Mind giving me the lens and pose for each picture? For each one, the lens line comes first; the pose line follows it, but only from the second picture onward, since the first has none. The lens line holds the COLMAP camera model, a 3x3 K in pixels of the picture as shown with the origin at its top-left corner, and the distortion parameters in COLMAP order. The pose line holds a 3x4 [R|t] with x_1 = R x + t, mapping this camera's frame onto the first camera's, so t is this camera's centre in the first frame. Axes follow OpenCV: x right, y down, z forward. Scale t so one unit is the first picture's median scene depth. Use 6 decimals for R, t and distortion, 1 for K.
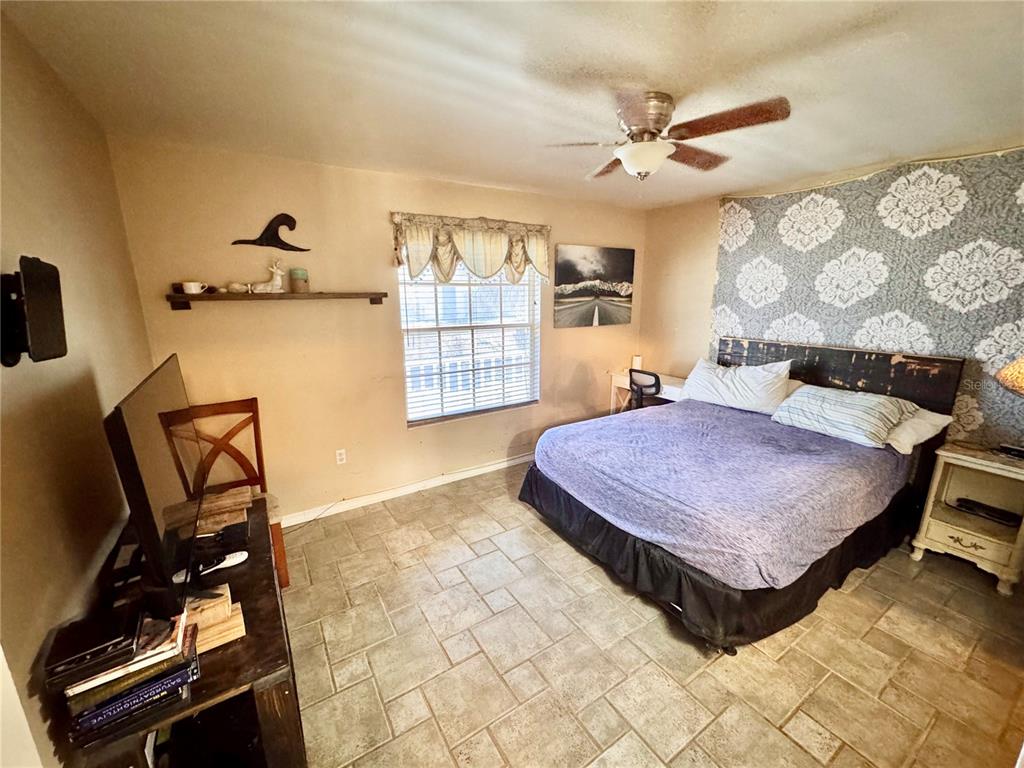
lens RADIAL K [[409.2, 0, 510.8], [0, 409.2, 384.4], [0, 0, 1]] dist [-0.005227, 0.000093]
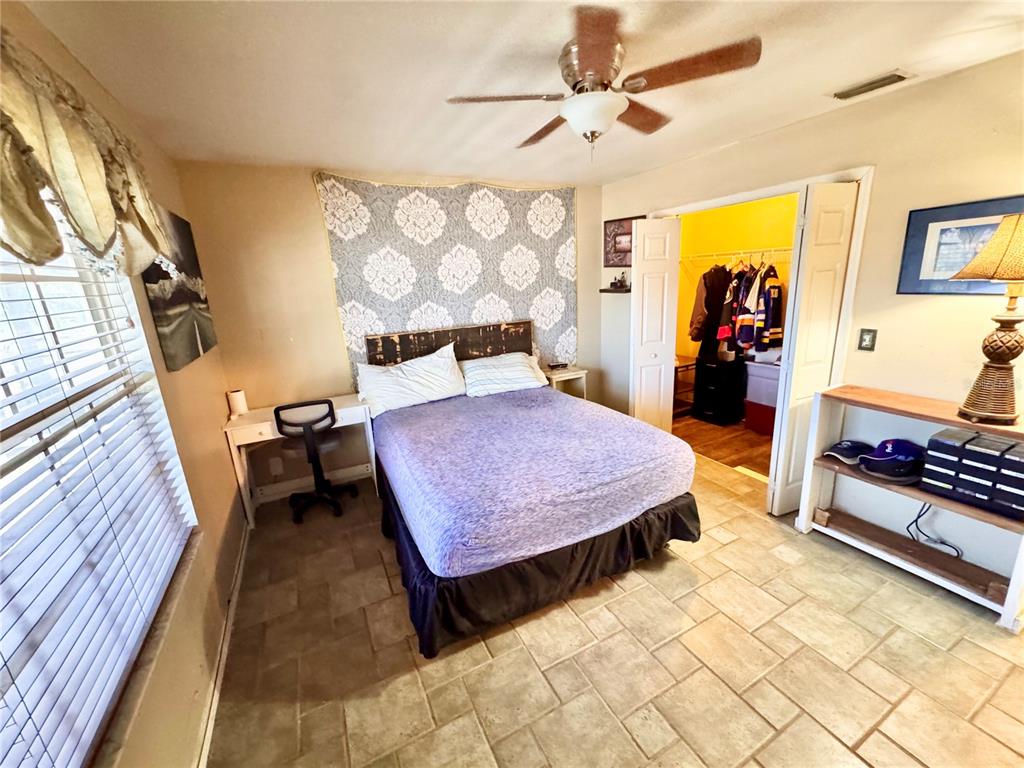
lens RADIAL K [[409.2, 0, 510.8], [0, 409.2, 384.4], [0, 0, 1]] dist [-0.005227, 0.000093]
pose [[0.094676, -0.250639, 0.963440, -0.409163], [0.266878, 0.938752, 0.217991, -0.158959], [-0.959069, 0.236482, 0.155768, 0.724295]]
